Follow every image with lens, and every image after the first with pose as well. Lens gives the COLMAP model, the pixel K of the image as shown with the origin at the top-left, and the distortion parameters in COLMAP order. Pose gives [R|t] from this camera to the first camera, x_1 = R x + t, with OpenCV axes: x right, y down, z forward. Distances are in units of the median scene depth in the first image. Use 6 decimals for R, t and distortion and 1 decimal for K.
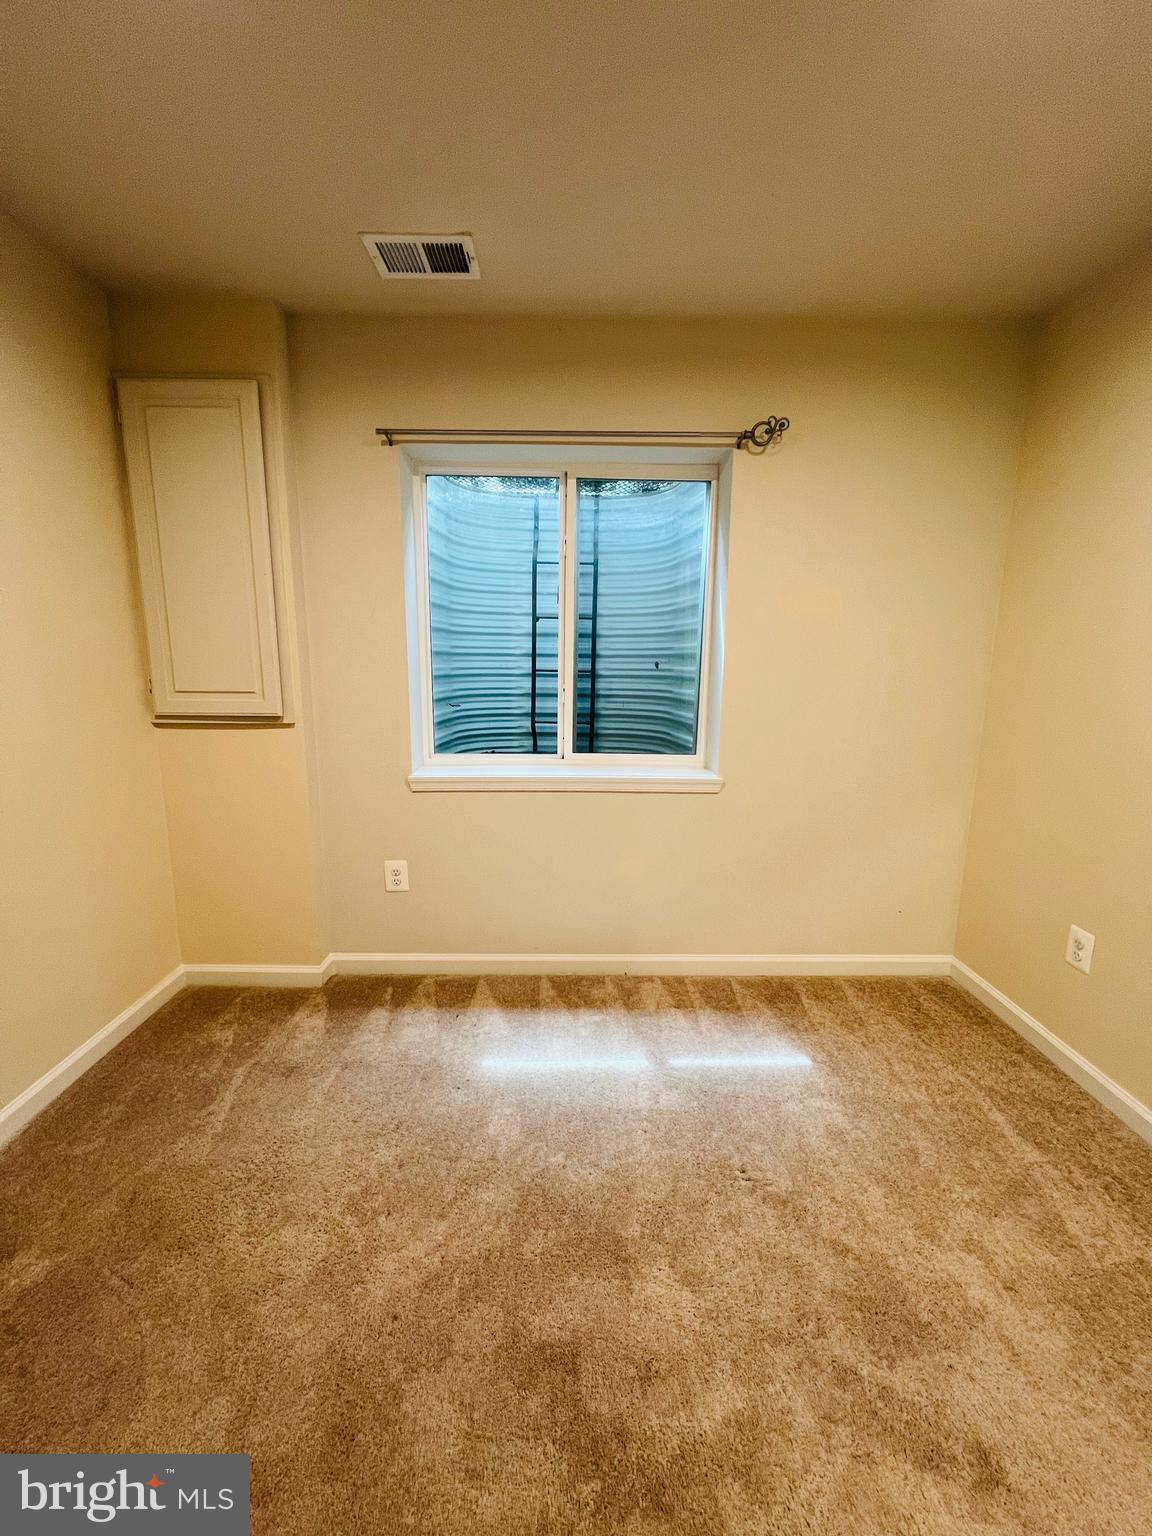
lens RADIAL K [[612.2, 0, 574.3], [0, 612.2, 767.0], [0, 0, 1]] dist [-0.002987, 0.000811]
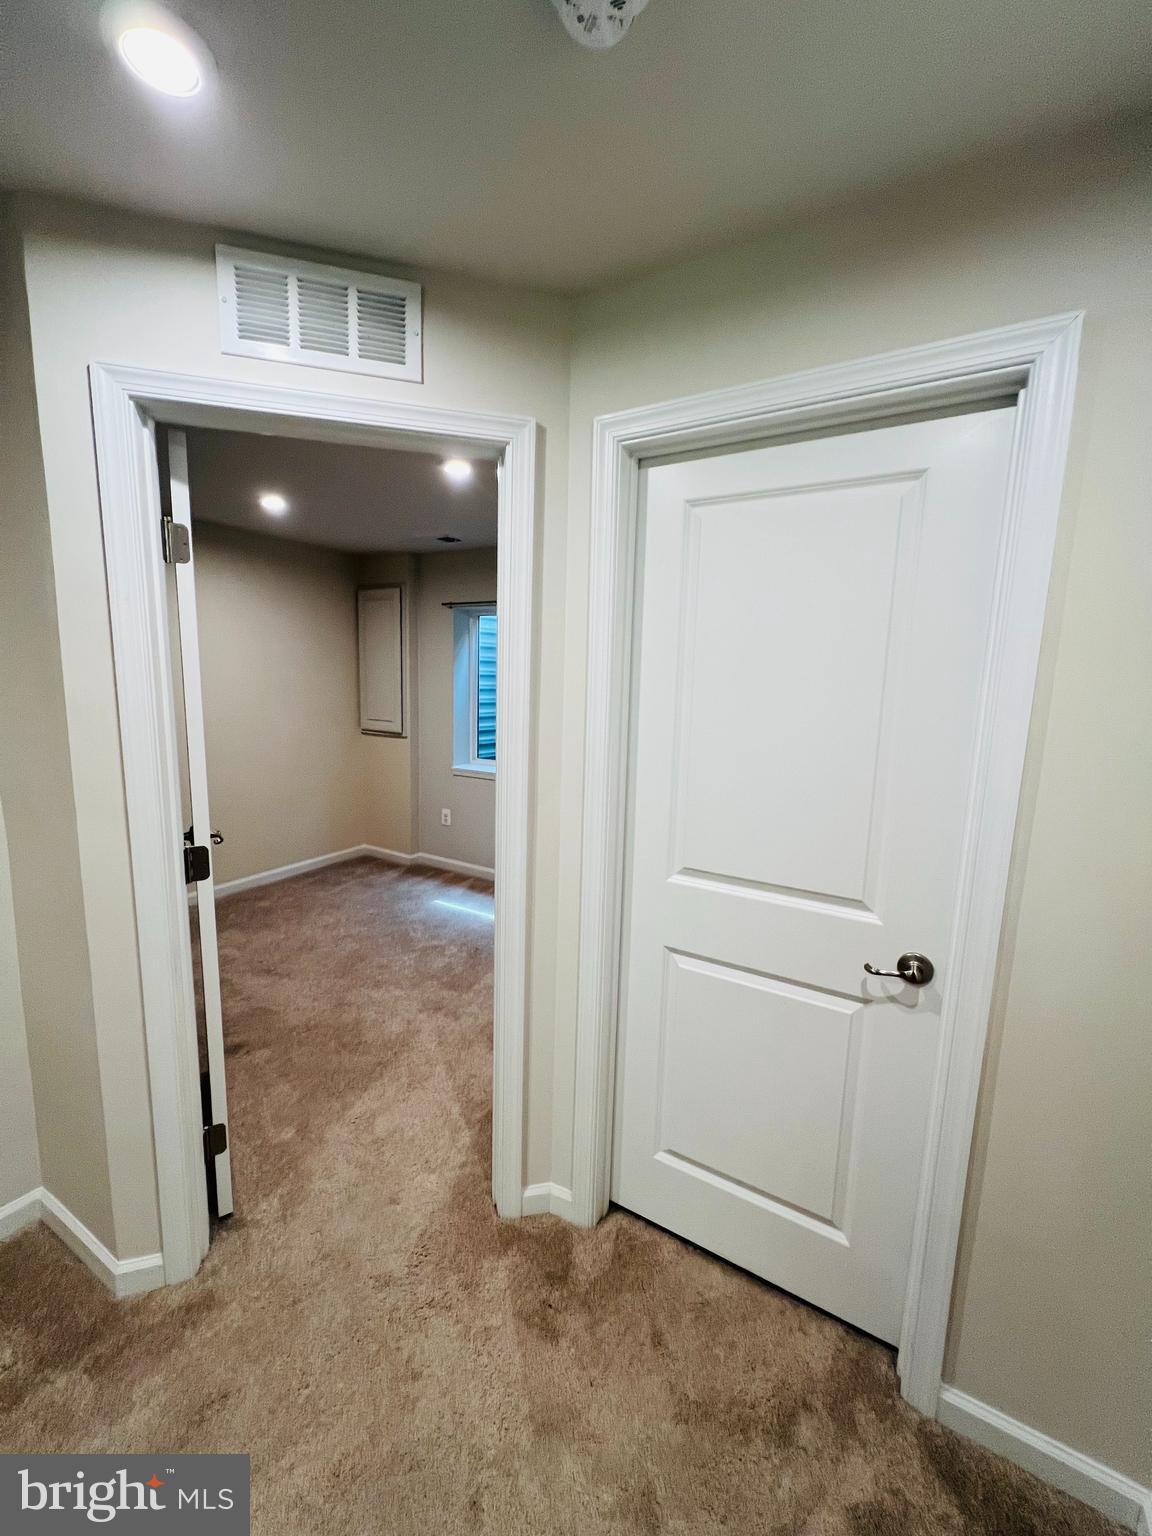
lens RADIAL K [[612.2, 0, 575.4], [0, 612.2, 765.7], [0, 0, 1]] dist [-0.002987, 0.000811]
pose [[0.857271, 0.092156, -0.506550, 1.140670], [-0.113553, 0.993466, -0.011434, -0.013152], [0.502187, 0.067322, 0.862135, -0.544111]]
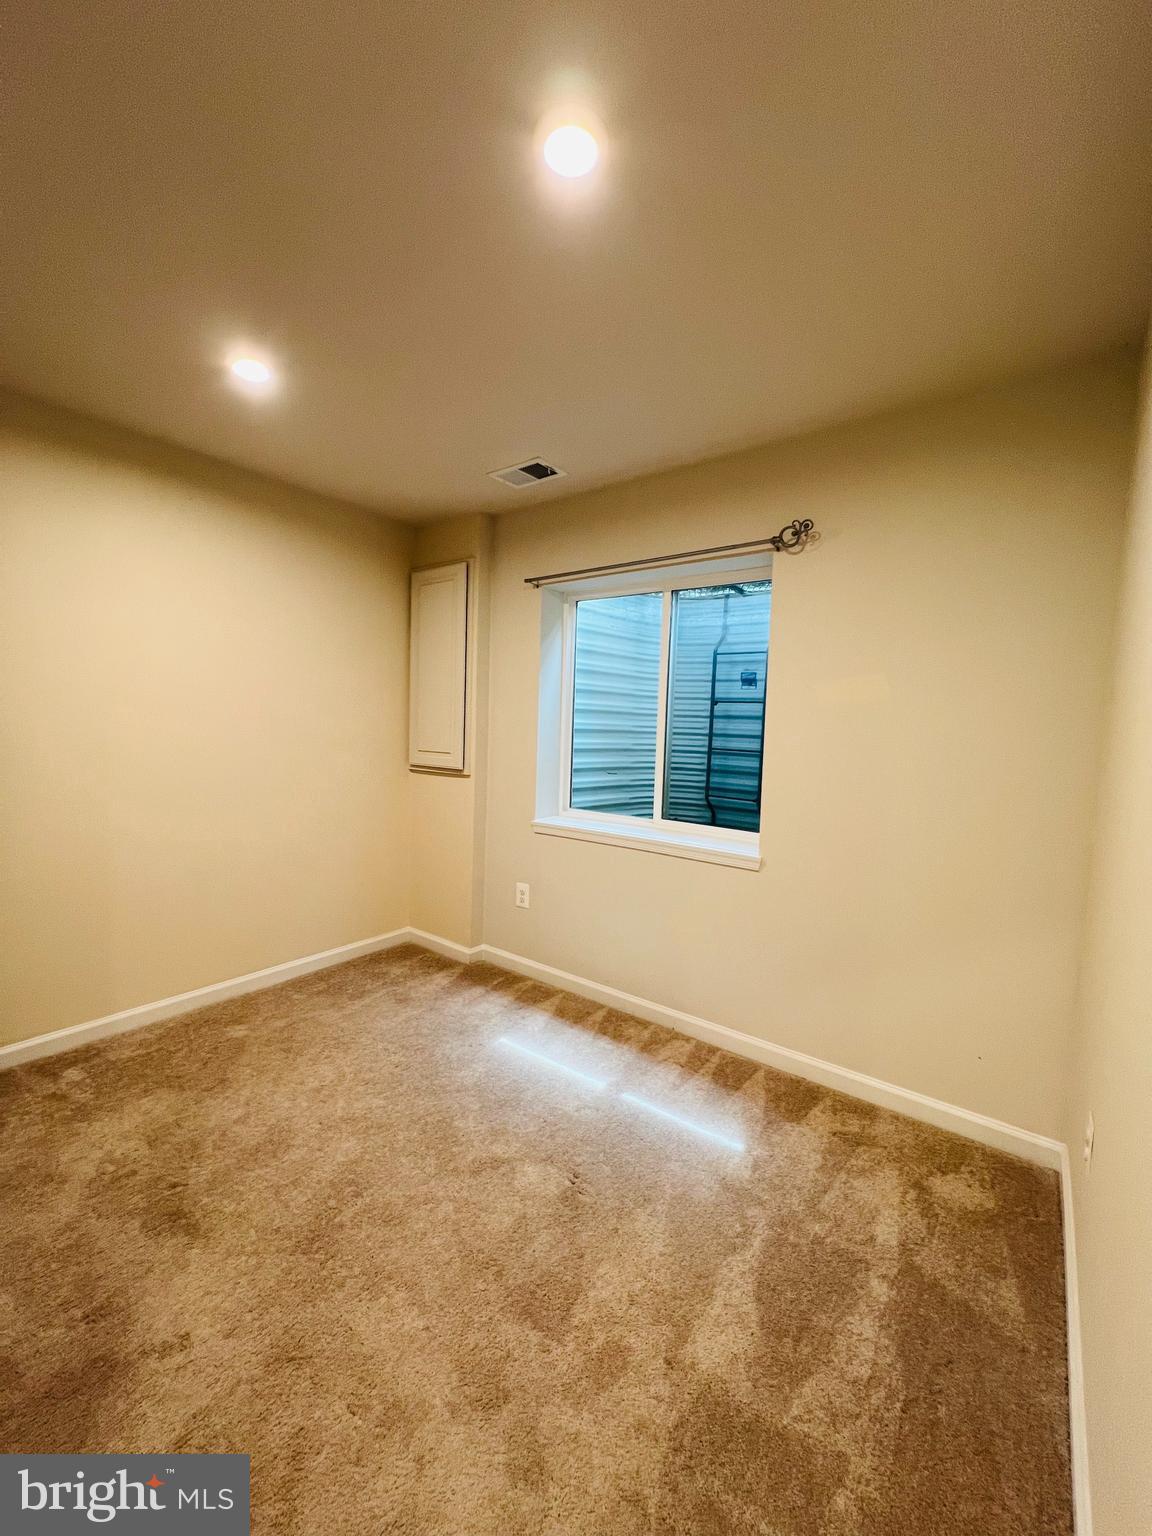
lens RADIAL K [[612.2, 0, 573.3], [0, 612.2, 766.9], [0, 0, 1]] dist [-0.002987, 0.000811]
pose [[0.785107, 0.057542, -0.616681, 0.650579], [-0.133546, 0.987982, -0.077832, -0.009626], [0.604791, 0.143462, 0.783356, -0.013793]]
